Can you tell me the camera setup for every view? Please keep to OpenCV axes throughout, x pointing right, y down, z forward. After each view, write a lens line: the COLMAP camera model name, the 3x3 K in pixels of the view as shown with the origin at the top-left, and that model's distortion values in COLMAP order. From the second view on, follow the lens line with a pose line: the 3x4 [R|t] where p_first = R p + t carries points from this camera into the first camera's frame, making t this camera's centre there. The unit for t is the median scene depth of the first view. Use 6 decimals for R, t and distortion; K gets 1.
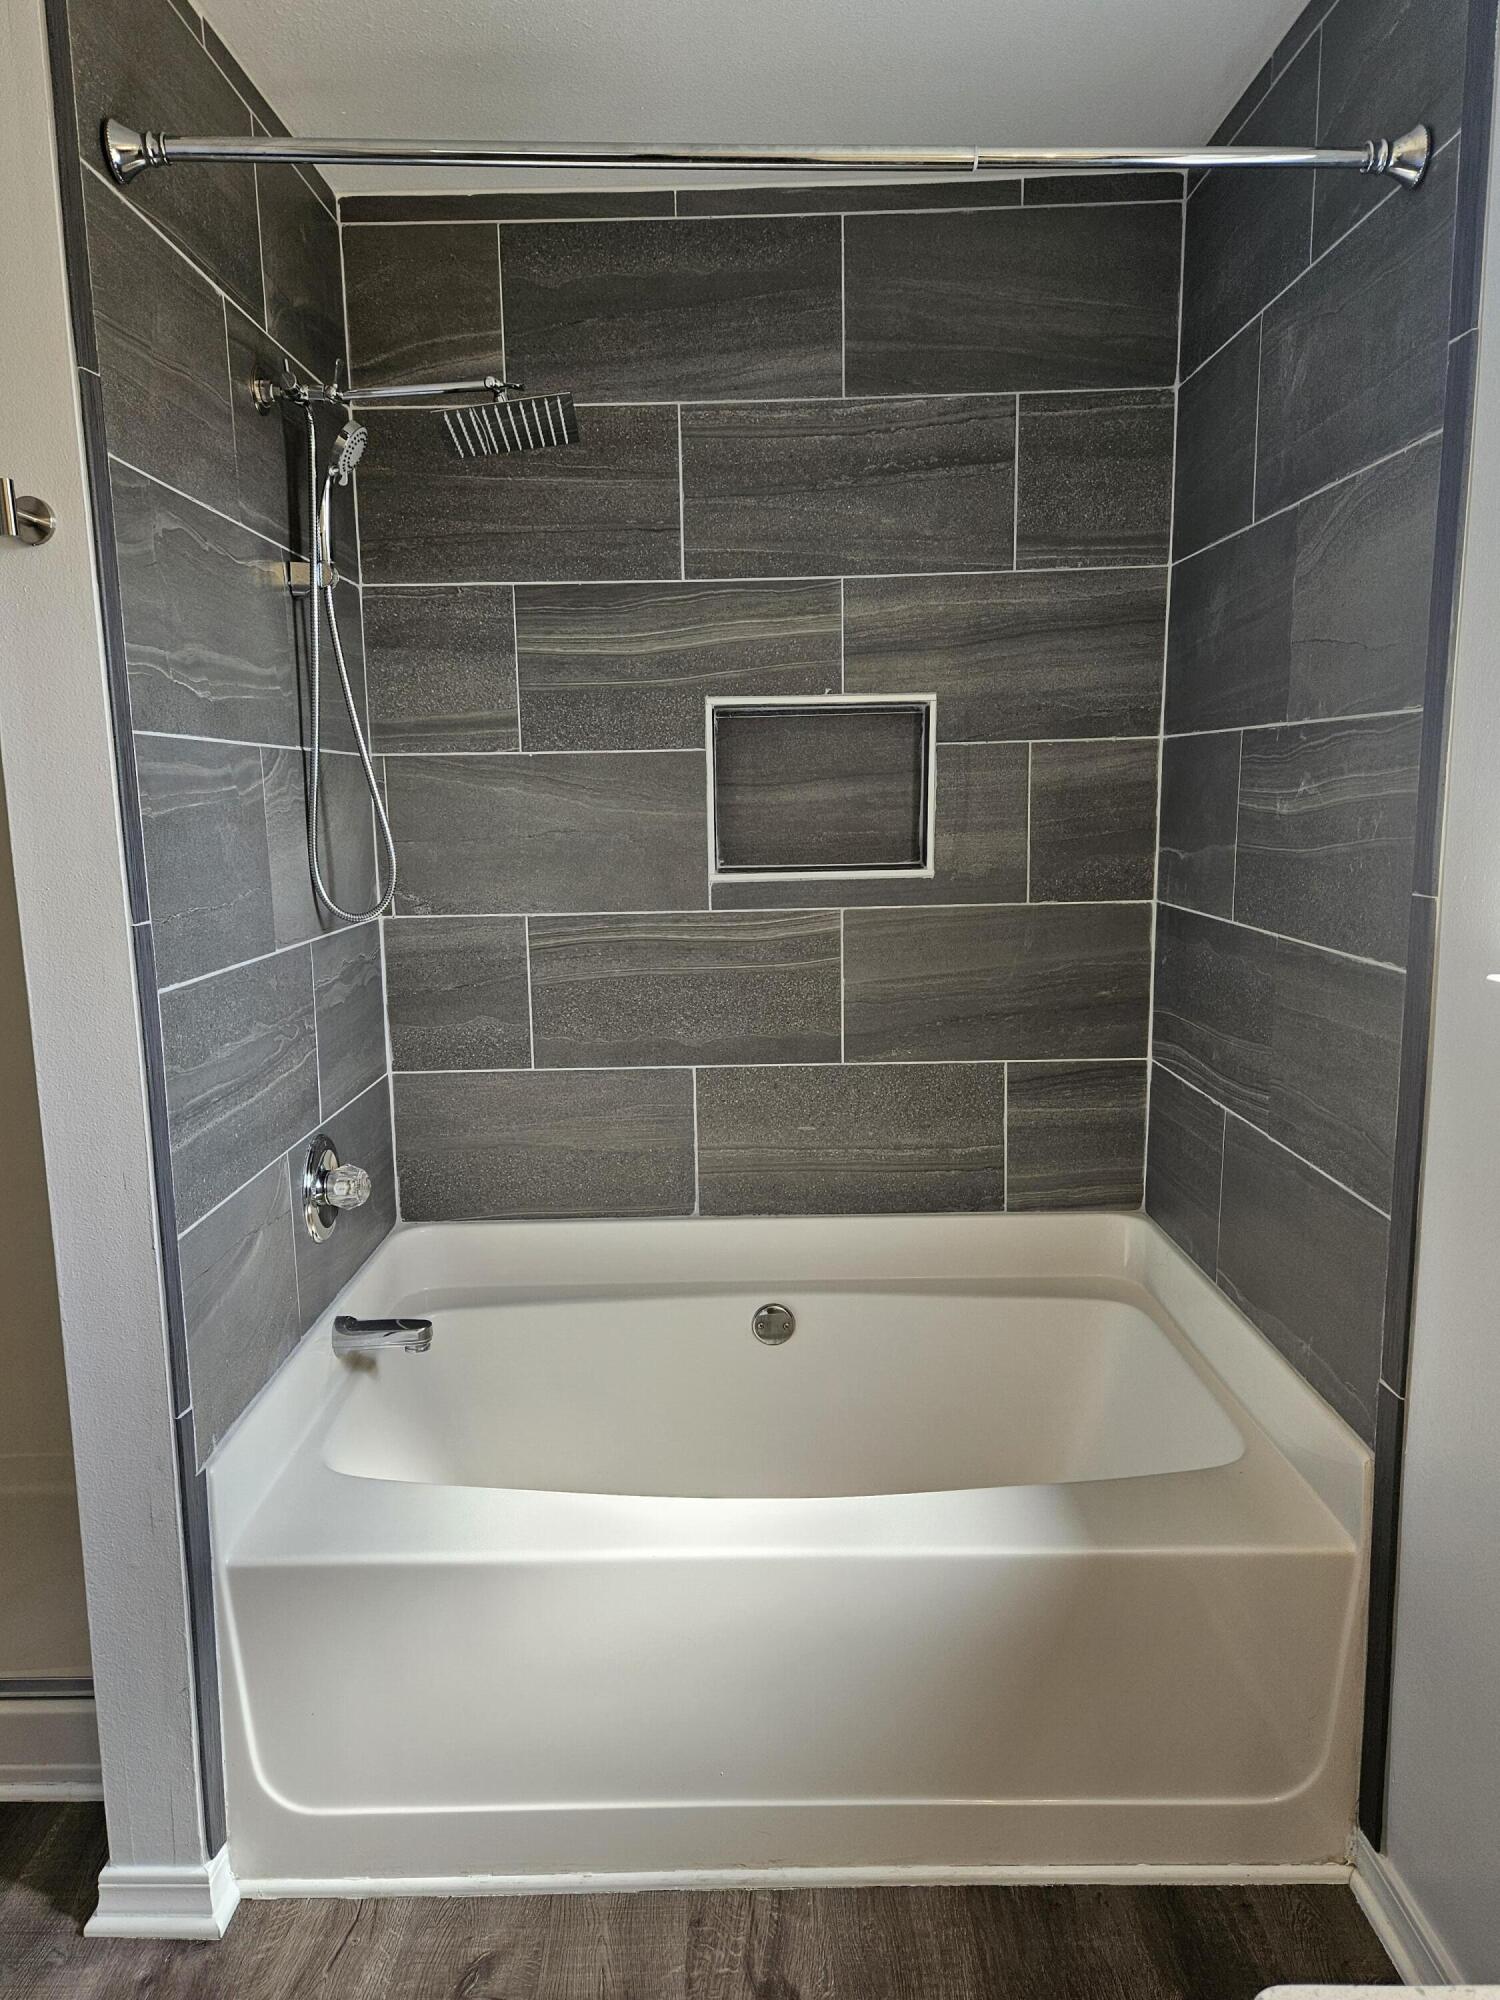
lens RADIAL K [[1398.2, 0, 736.8], [0, 1398.2, 1016.7], [0, 0, 1]] dist [0.080310, -0.075224]
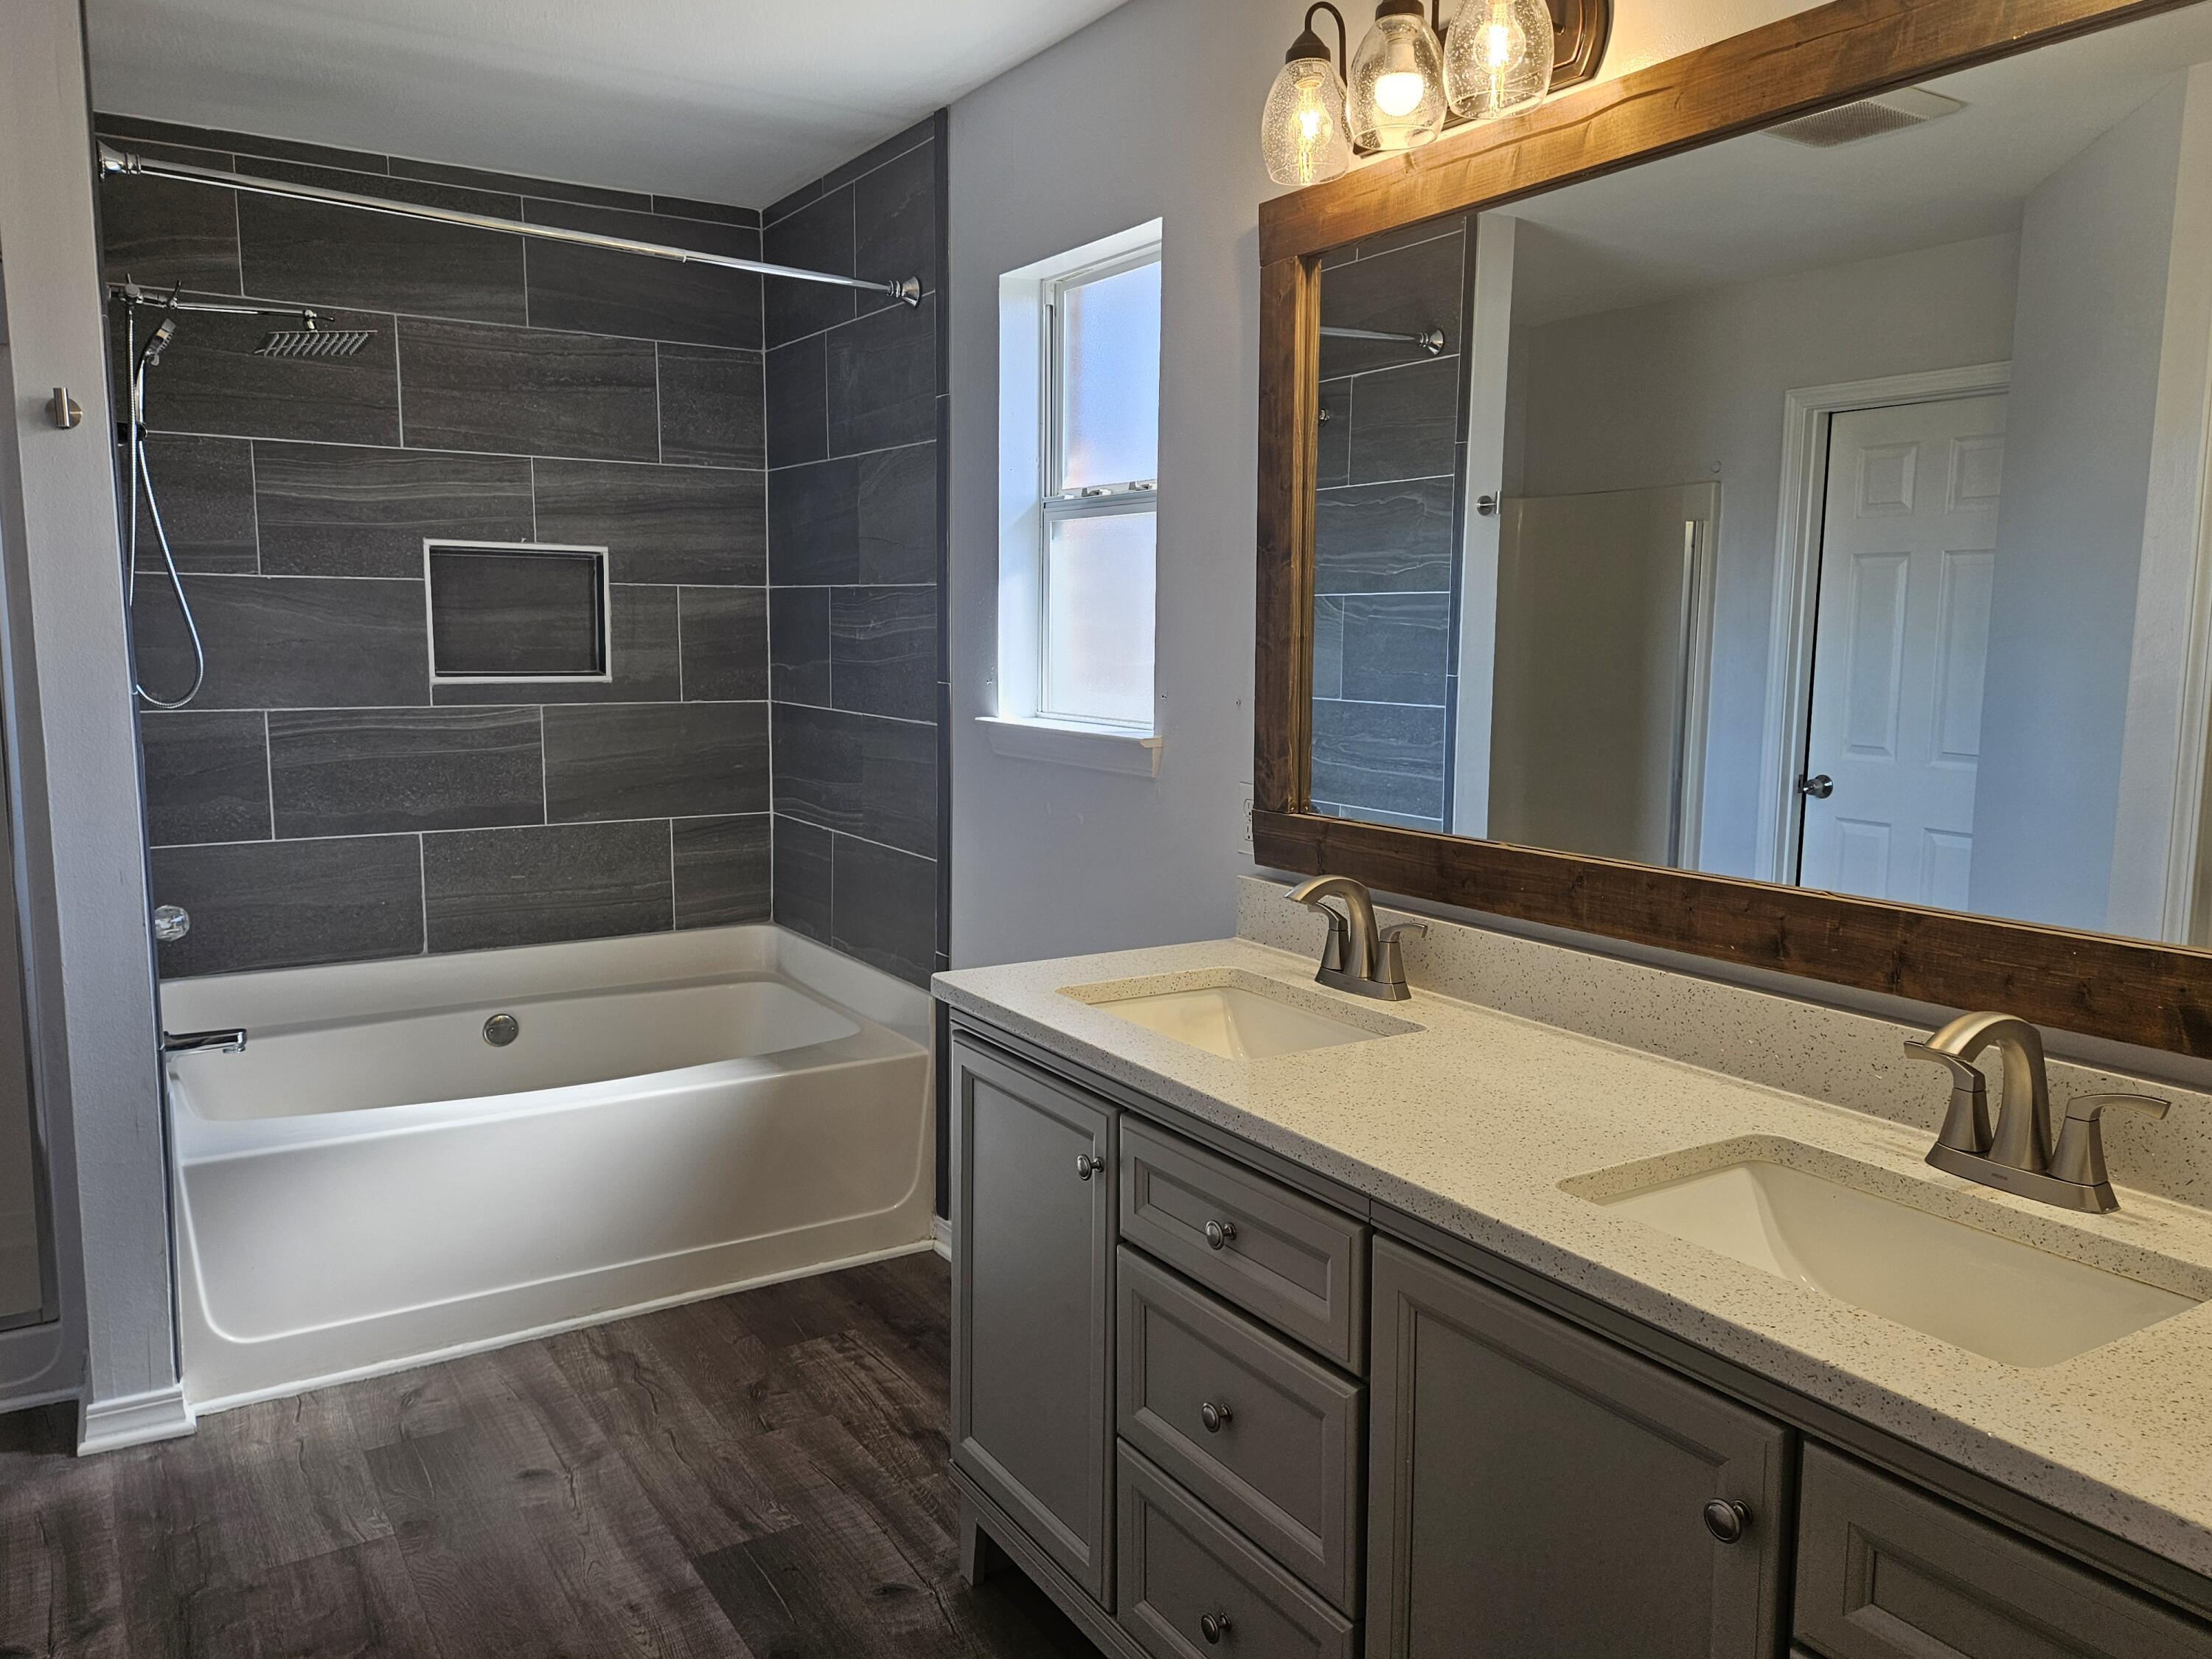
lens RADIAL K [[1649.2, 0, 1106.0], [0, 1649.2, 829.5], [0, 0, 1]] dist [0.082187, -0.097333]
pose [[0.843525, -0.039287, 0.535651, -0.323718], [0.060888, 0.997887, -0.022696, 0.108463], [-0.533627, 0.051759, 0.844134, -0.599900]]
